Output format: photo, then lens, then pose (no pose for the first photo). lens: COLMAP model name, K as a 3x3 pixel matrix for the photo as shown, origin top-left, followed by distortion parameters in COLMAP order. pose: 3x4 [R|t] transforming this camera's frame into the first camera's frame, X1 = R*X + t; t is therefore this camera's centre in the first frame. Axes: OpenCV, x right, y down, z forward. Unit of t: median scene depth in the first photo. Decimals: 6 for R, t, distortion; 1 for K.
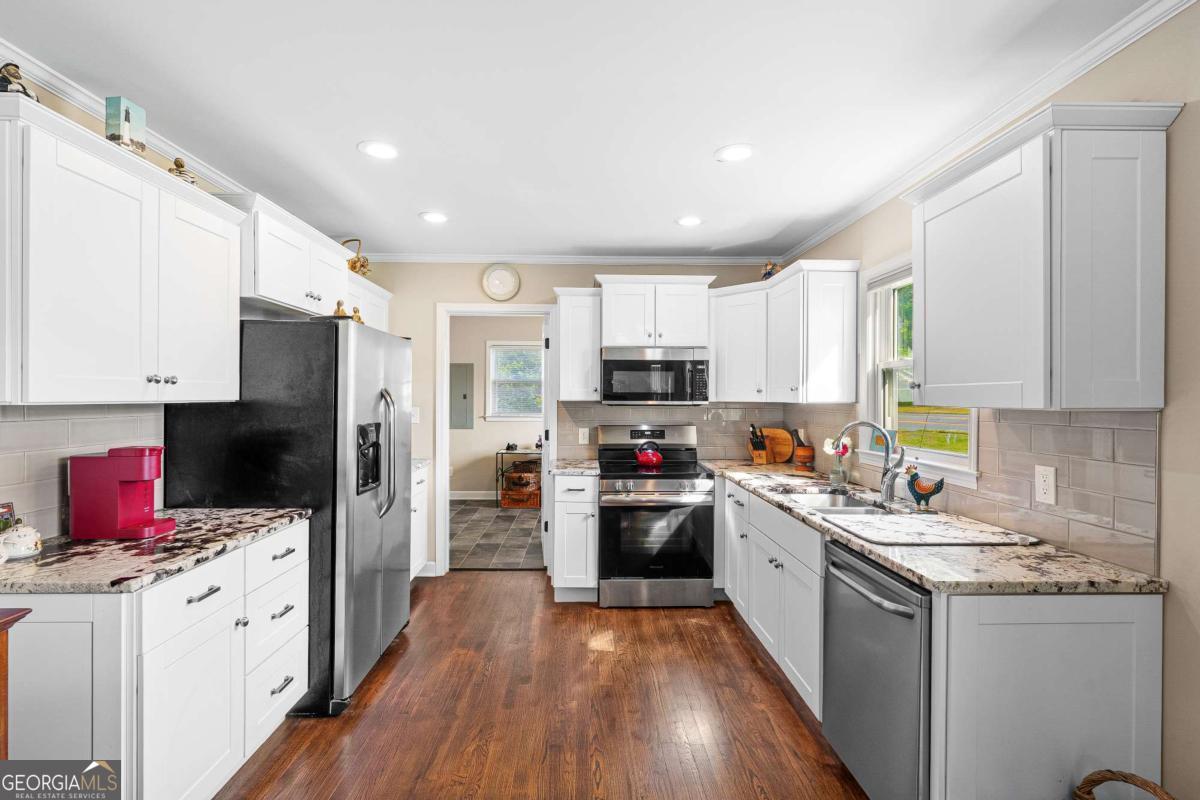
lens RADIAL K [[573.4, 0, 600.0], [0, 573.4, 400.0], [0, 0, 1]] dist [0.000286, 0.000048]
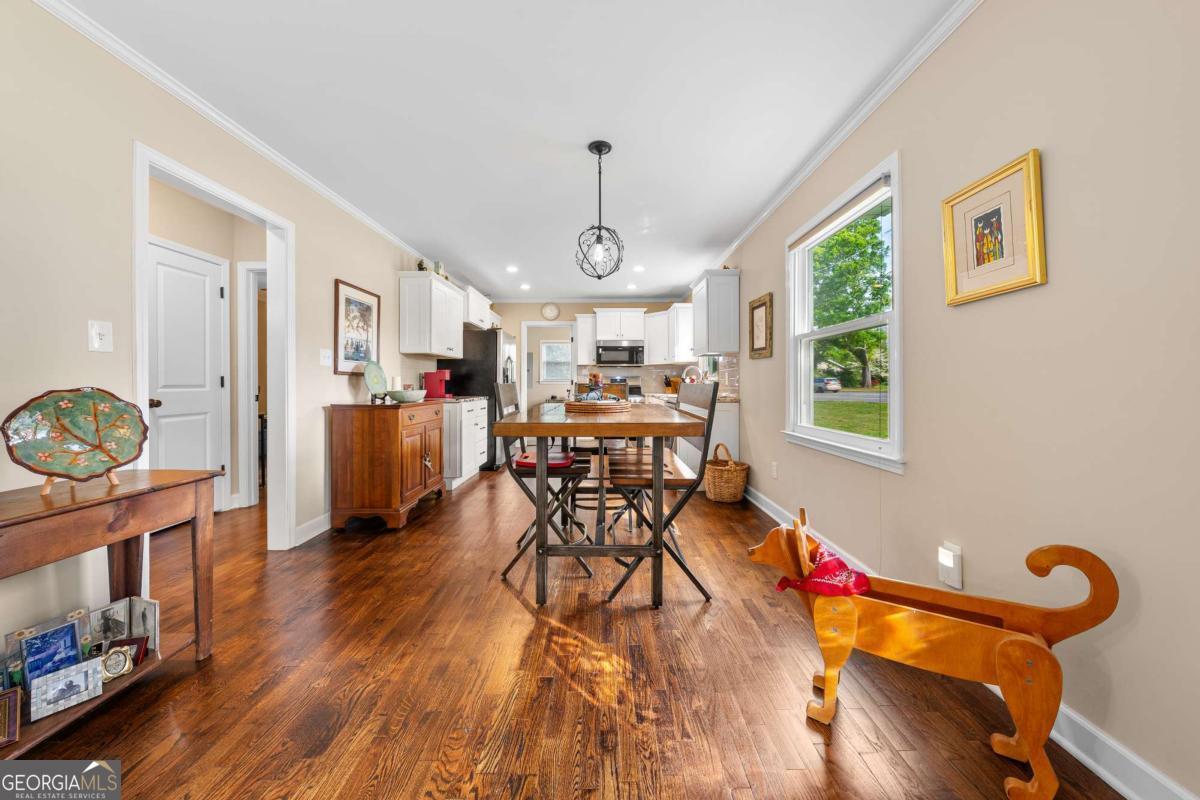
lens RADIAL K [[412.2, 0, 600.8], [0, 412.2, 383.7], [0, 0, 1]] dist [-0.000343, -0.000047]
pose [[0.999458, -0.001930, -0.032873, 0.082788], [0.001938, 0.999998, 0.000226, 0.087000], [0.032872, -0.000290, 0.999460, -0.689498]]
